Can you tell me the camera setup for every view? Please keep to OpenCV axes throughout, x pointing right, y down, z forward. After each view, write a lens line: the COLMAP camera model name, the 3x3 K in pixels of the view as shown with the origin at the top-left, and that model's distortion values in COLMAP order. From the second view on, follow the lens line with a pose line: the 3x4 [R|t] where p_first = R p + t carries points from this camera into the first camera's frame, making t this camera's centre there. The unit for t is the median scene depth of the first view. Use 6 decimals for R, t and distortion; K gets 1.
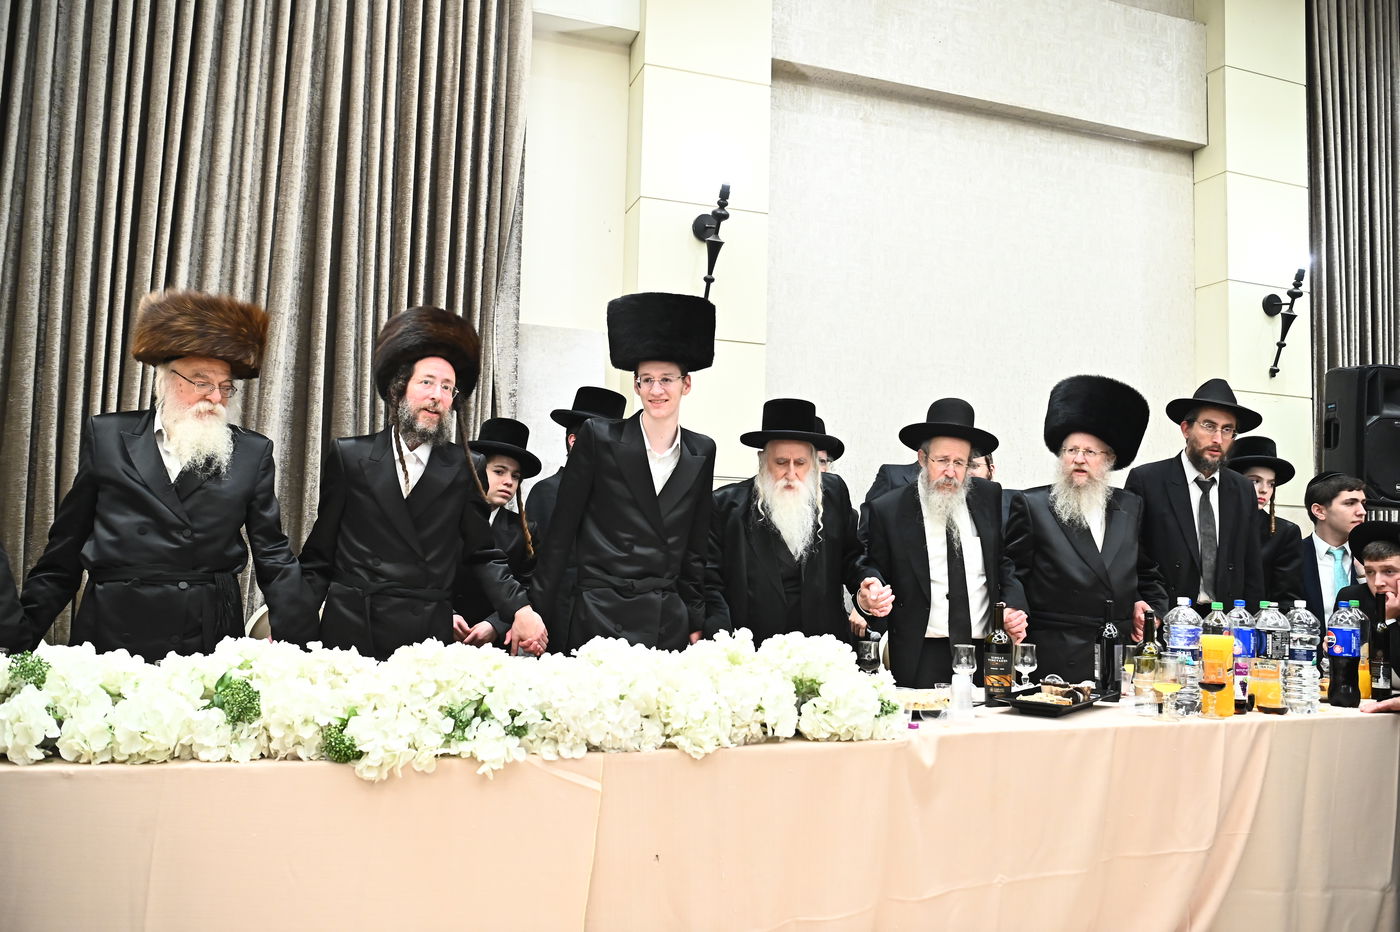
lens RADIAL K [[1221.3, 0, 700.5], [0, 1221.3, 447.4], [0, 0, 1]] dist [-0.149205, 0.078504]
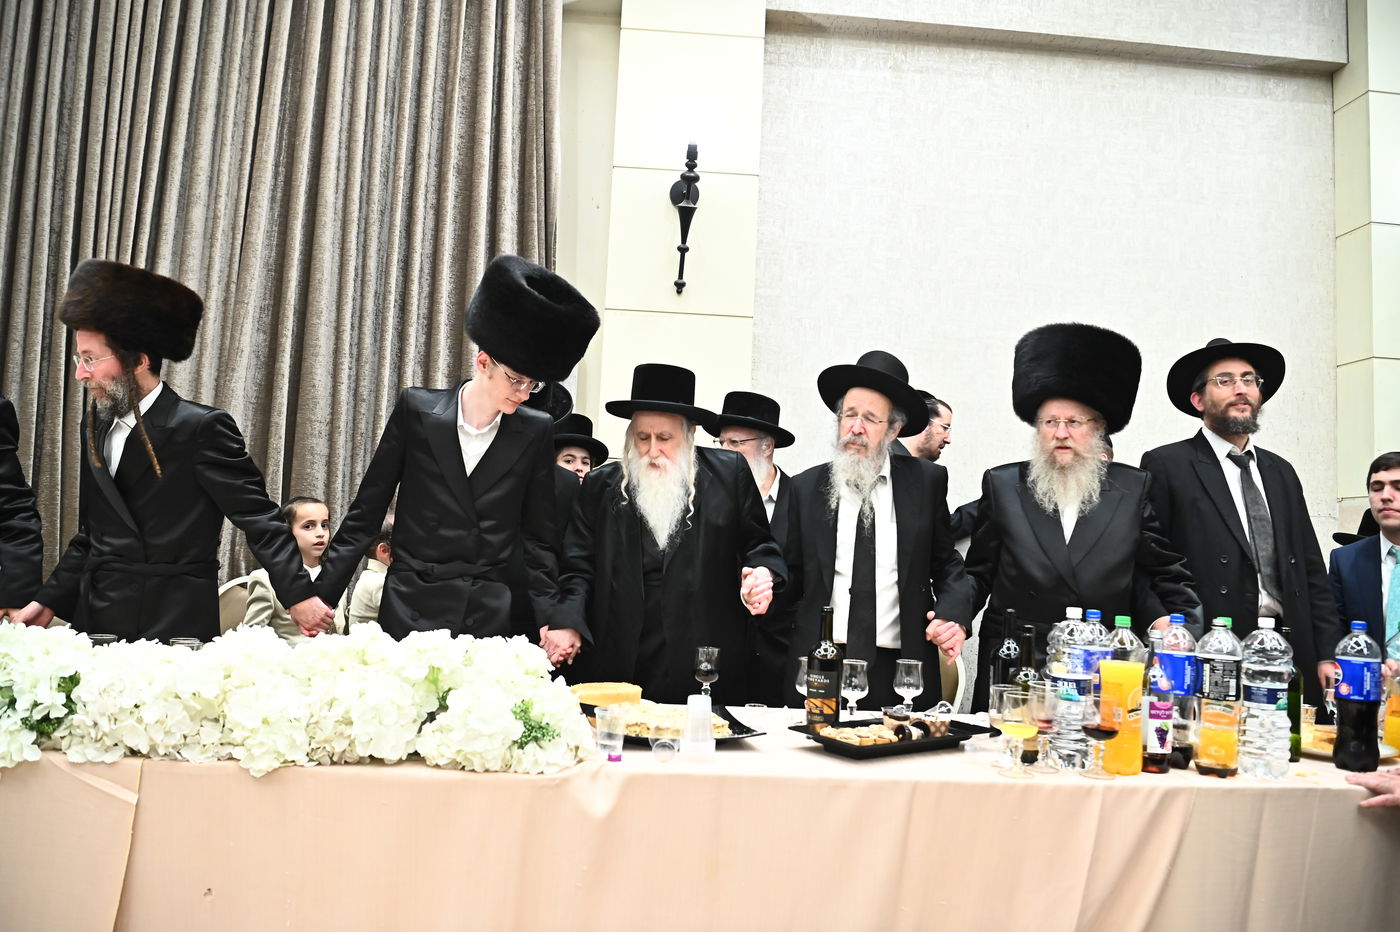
lens RADIAL K [[1080.8, 0, 700.0], [0, 1080.8, 466.0], [0, 0, 1]] dist [-0.087215, 0.012953]
pose [[0.954819, -0.003320, -0.297169, 0.383409], [0.008853, 0.999812, 0.017273, 0.022575], [0.297056, -0.019123, 0.954669, 0.294987]]
